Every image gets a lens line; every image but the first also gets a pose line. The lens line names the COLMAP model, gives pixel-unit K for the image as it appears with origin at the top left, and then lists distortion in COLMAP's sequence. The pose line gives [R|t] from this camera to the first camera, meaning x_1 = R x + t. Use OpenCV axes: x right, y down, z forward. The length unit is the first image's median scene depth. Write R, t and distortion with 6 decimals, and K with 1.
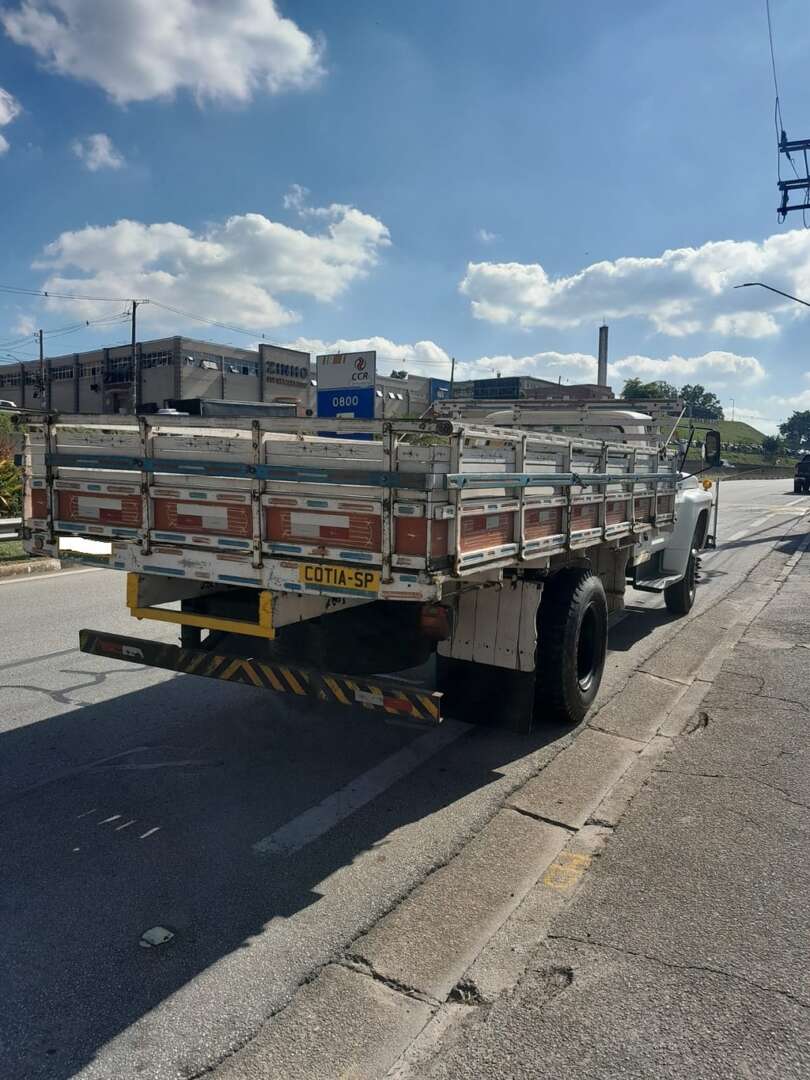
lens RADIAL K [[840.5, 0, 392.3], [0, 840.5, 534.3], [0, 0, 1]] dist [0.075947, -0.085462]
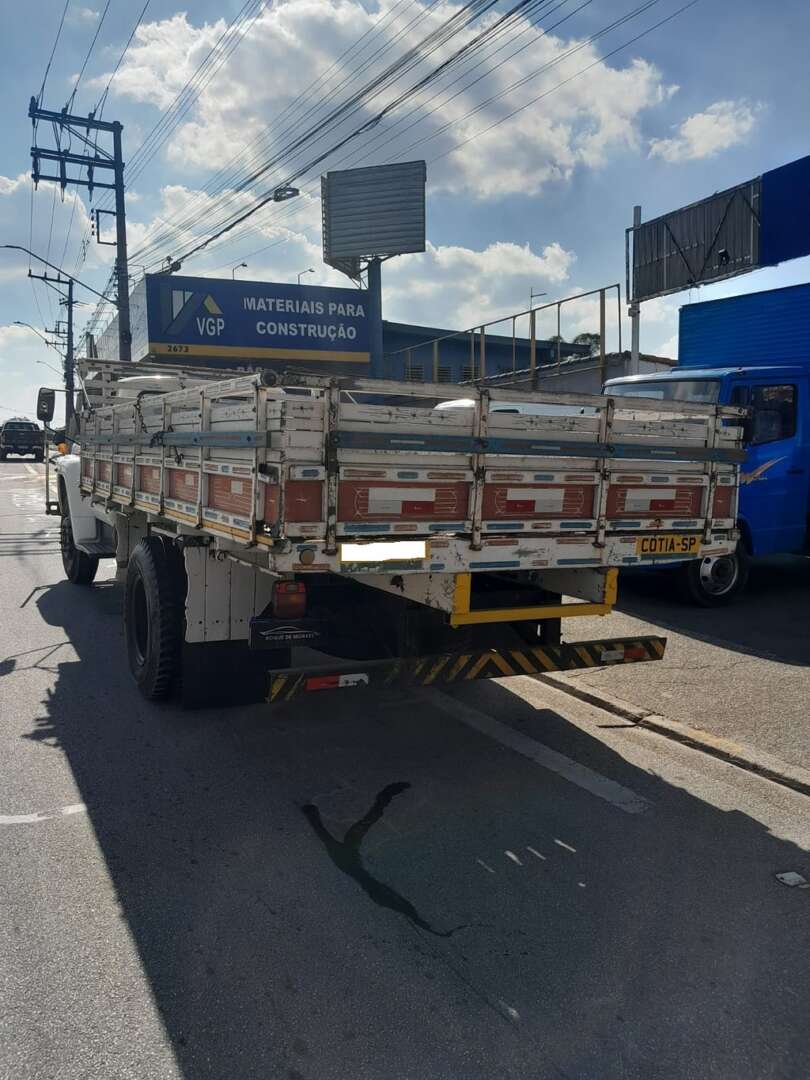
lens RADIAL K [[839.4, 0, 395.0], [0, 839.4, 539.0], [0, 0, 1]] dist [0.066871, -0.087893]
pose [[0.567003, -0.102668, 0.817292, -1.114433], [0.065624, 0.994678, 0.079424, -0.064963], [-0.821097, 0.008601, 0.570723, 0.625796]]
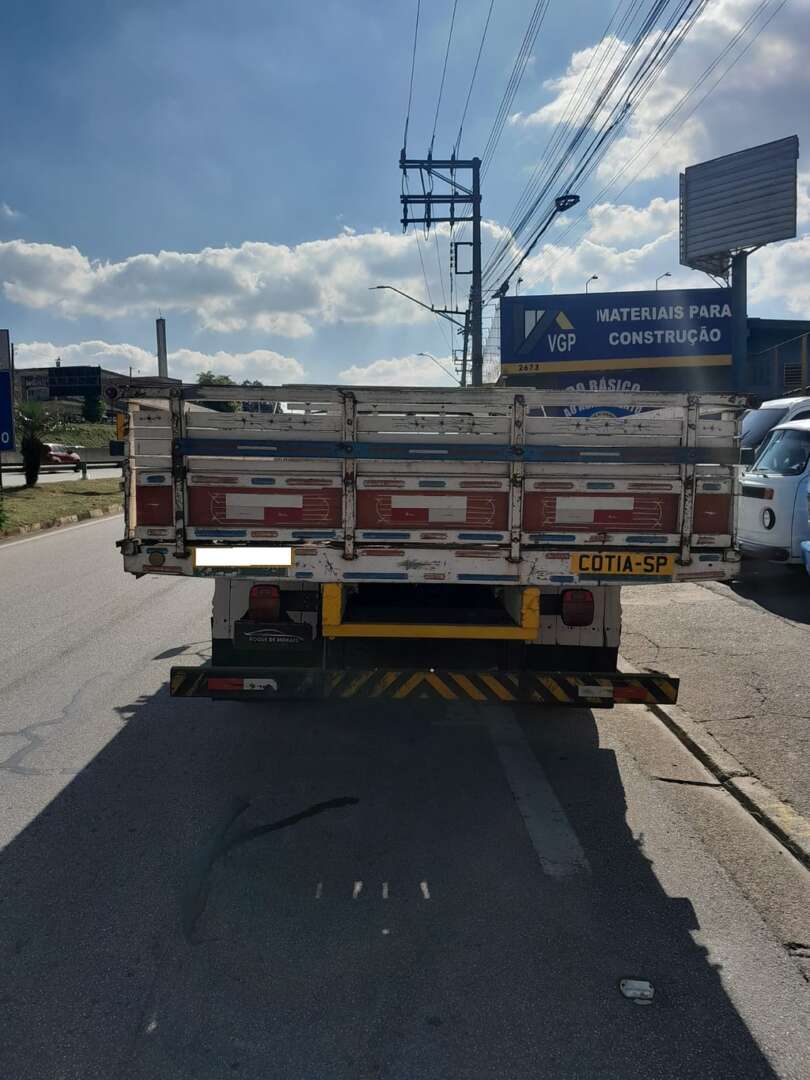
lens RADIAL K [[839.4, 0, 395.0], [0, 839.4, 539.0], [0, 0, 1]] dist [0.066871, -0.087893]
pose [[0.879302, -0.069309, 0.471195, -0.684008], [0.062540, 0.997591, 0.030032, -0.018988], [-0.472141, 0.003061, 0.881518, 0.280666]]
